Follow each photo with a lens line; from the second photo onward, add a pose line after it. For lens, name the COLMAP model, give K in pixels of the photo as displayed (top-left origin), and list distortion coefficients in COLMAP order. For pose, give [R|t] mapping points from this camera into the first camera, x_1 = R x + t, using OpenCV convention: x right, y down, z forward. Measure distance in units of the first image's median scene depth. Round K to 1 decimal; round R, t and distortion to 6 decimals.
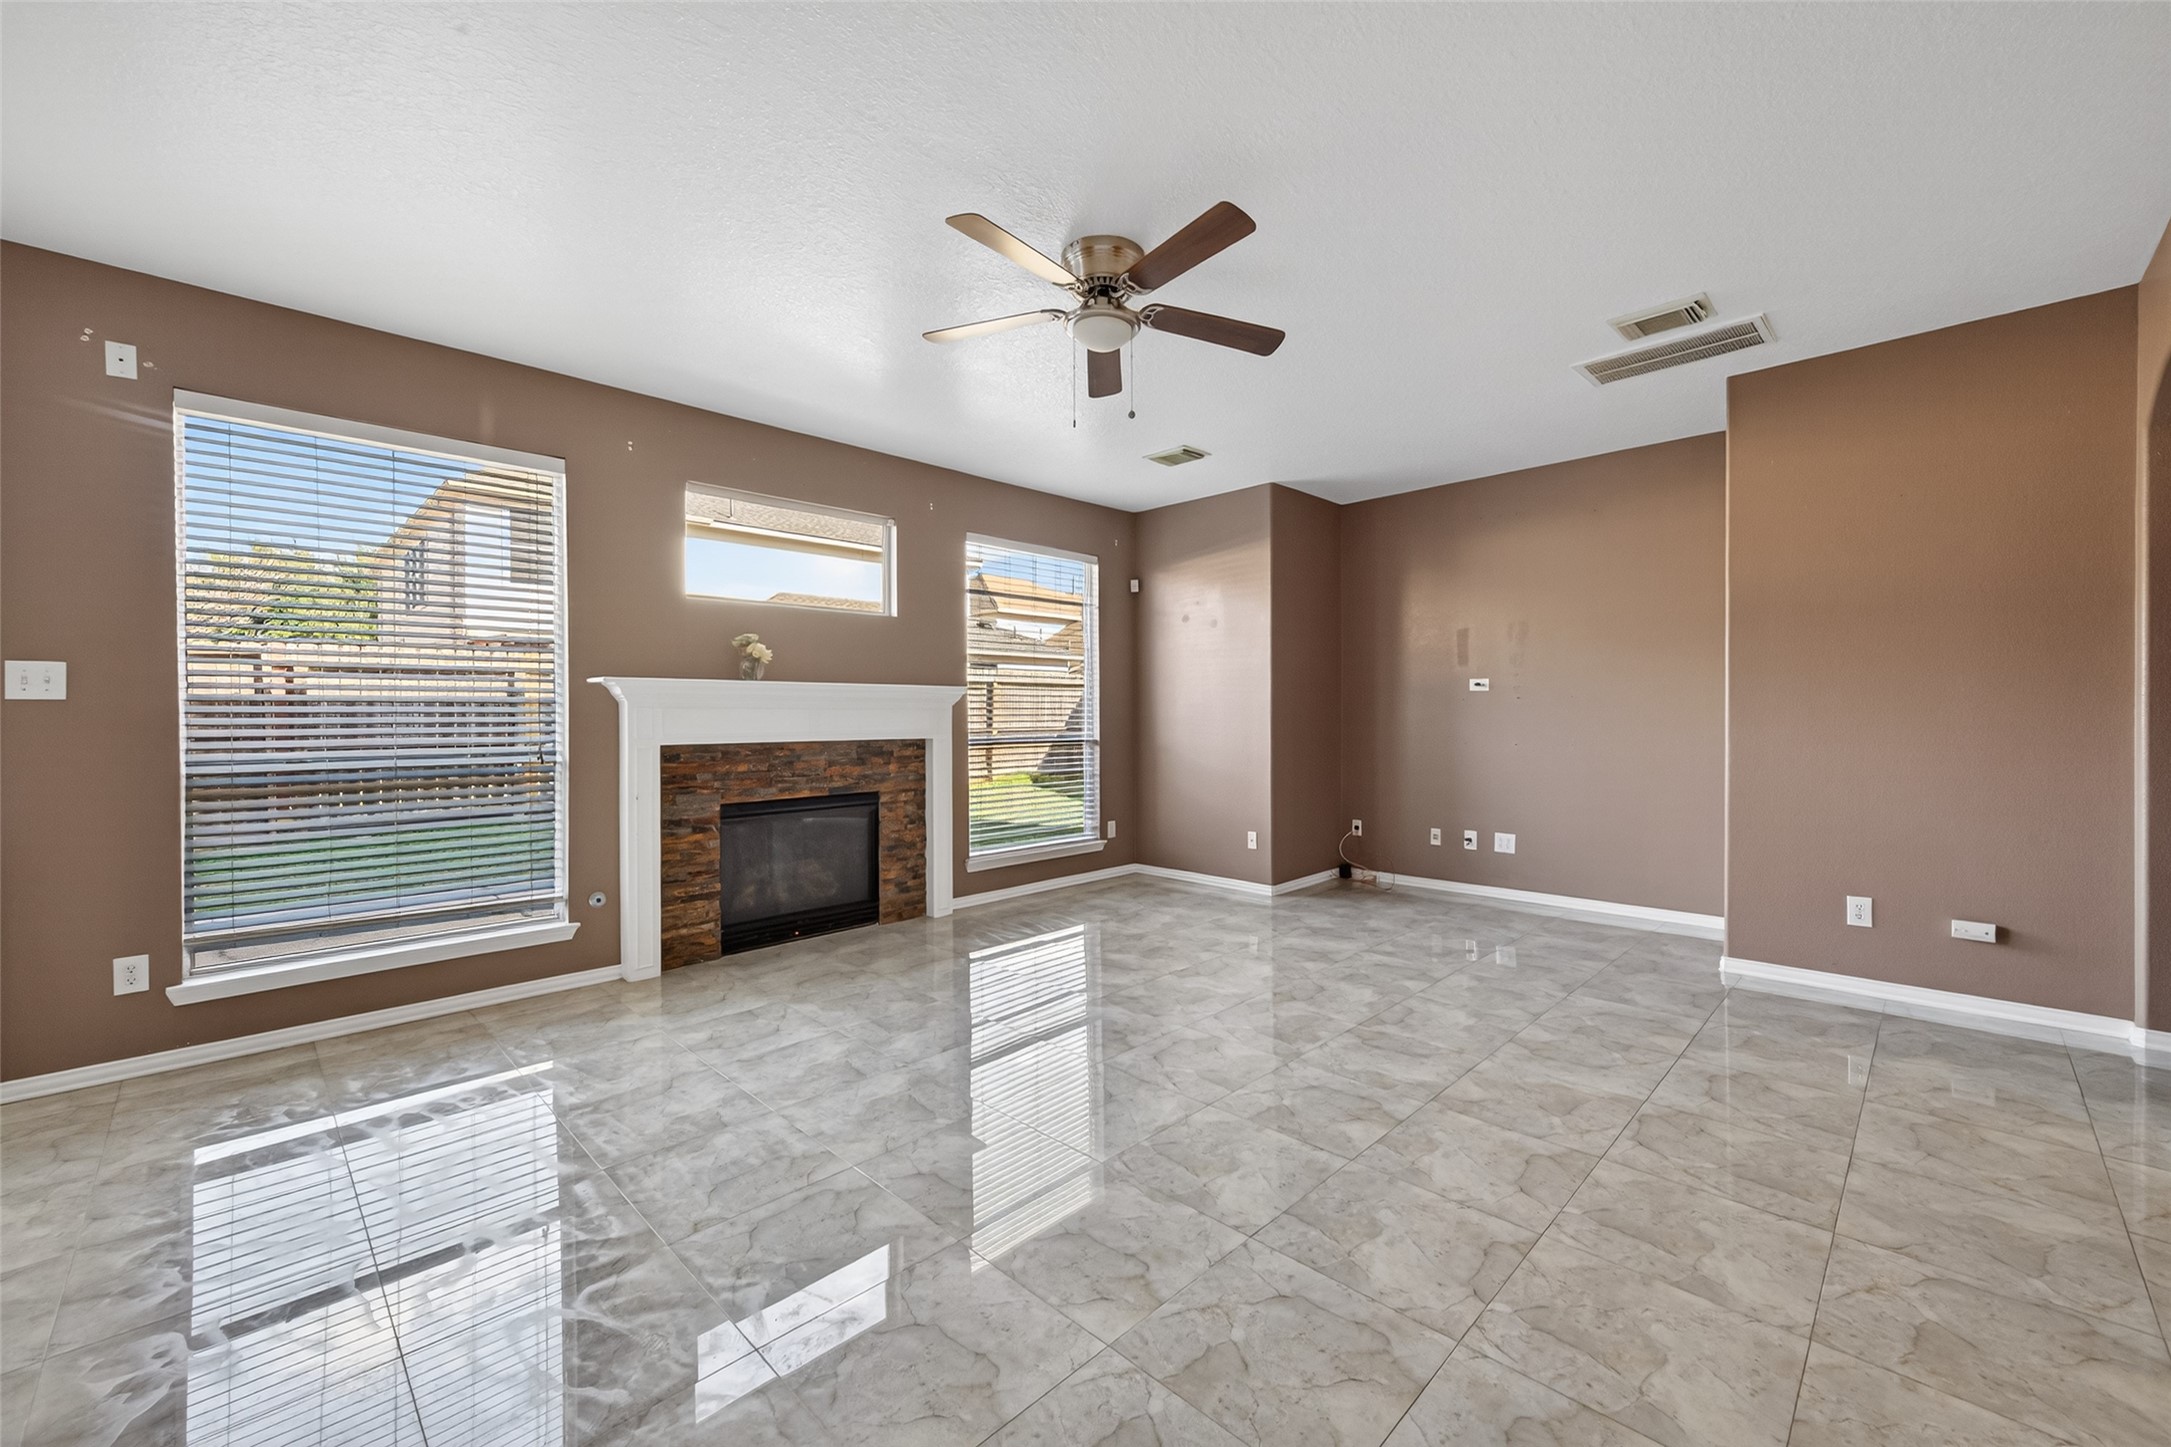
lens RADIAL K [[845.3, 0, 1093.8], [0, 845.3, 722.7], [0, 0, 1]] dist [0.013685, -0.004438]
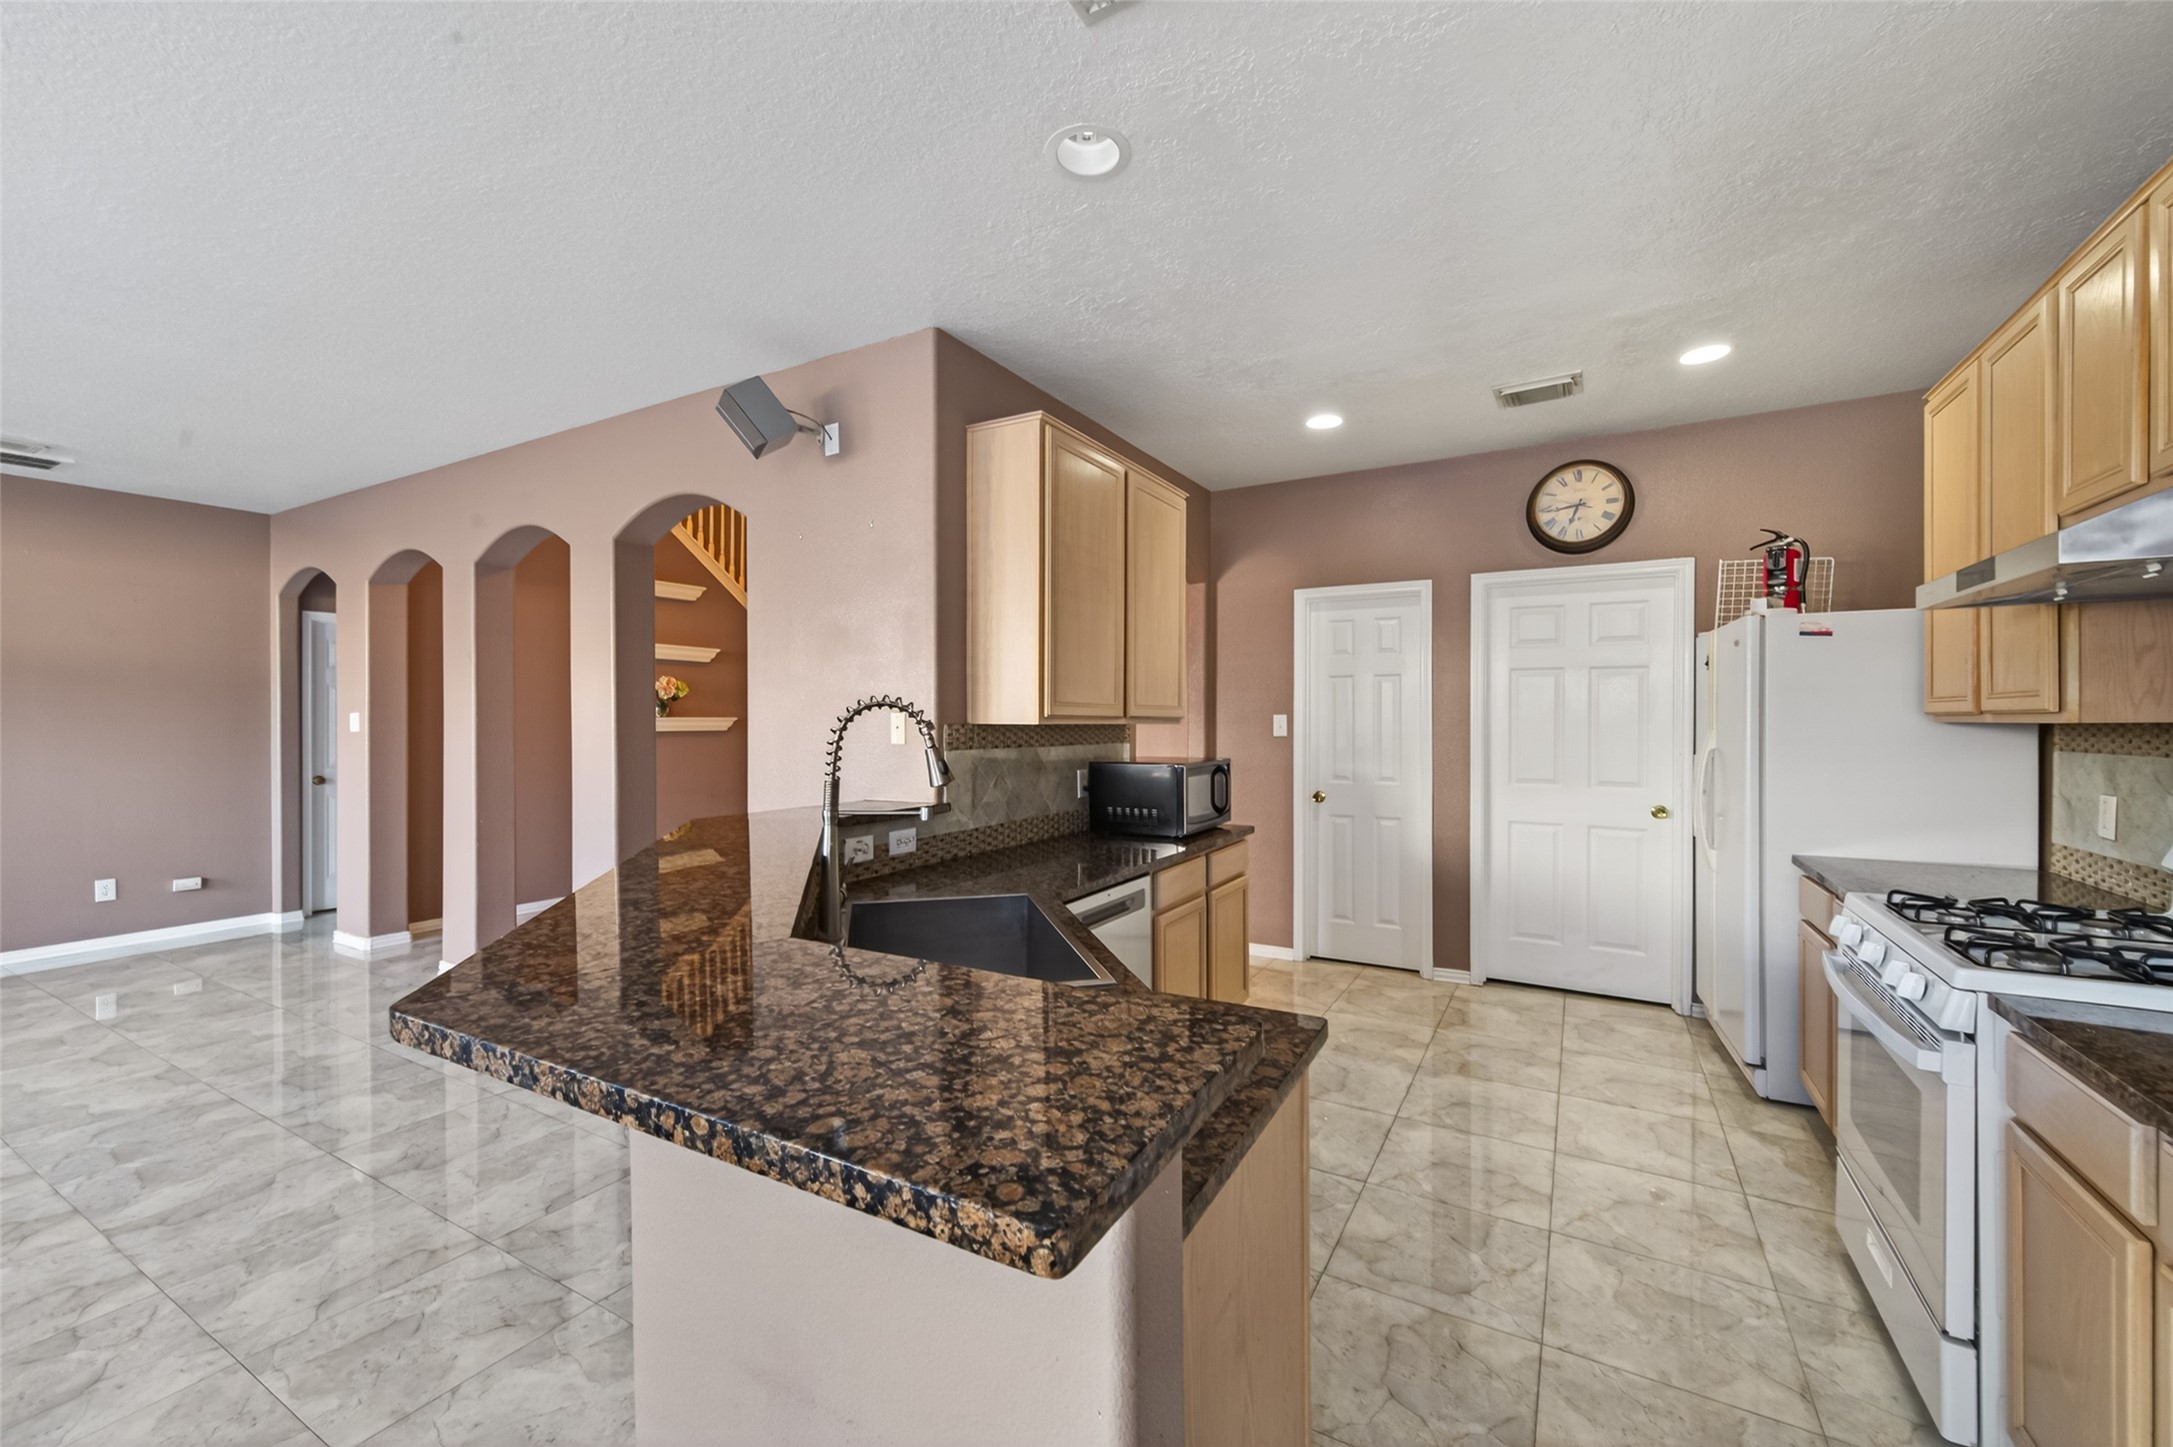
lens RADIAL K [[846.1, 0, 1094.8], [0, 846.1, 722.7], [0, 0, 1]] dist [0.013685, -0.004438]
pose [[-0.264141, 0.004334, 0.964474, -0.743085], [0.007292, 0.999970, -0.002497, -0.028386], [-0.964457, 0.006374, -0.264165, -0.152714]]
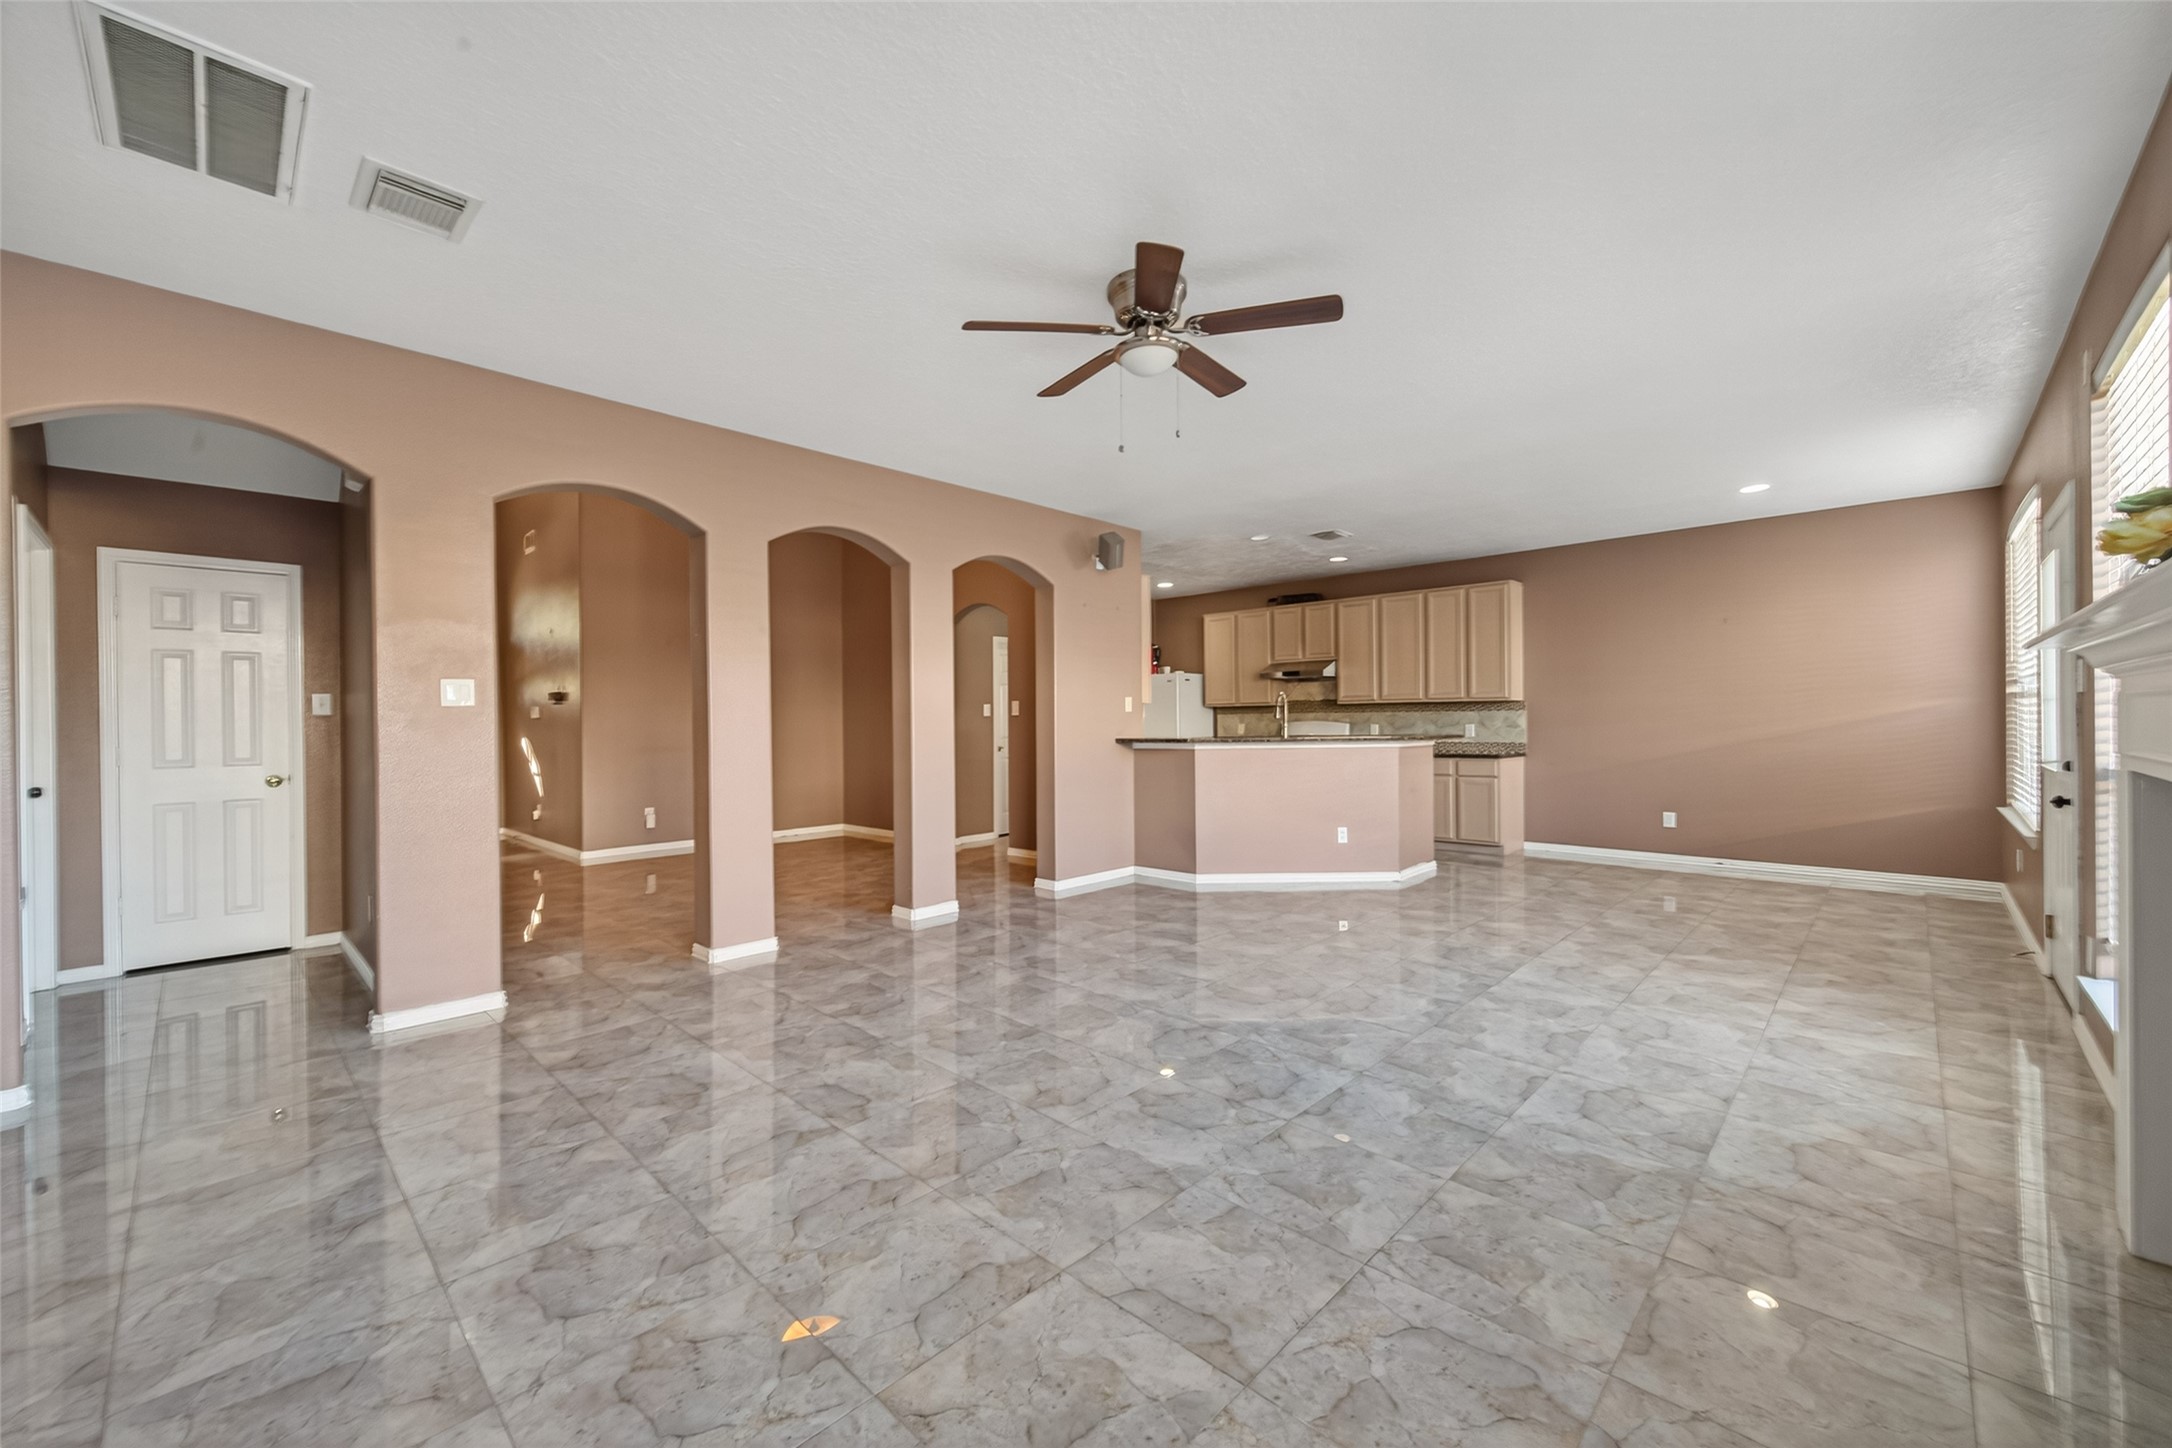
lens RADIAL K [[845.7, 0, 1094.3], [0, 845.7, 723.2], [0, 0, 1]] dist [0.013685, -0.004438]
pose [[-0.999653, 0.012557, -0.023172, 0.074862], [0.012257, 0.999840, 0.013061, -0.014330], [0.023332, 0.012773, -0.999646, 1.371388]]
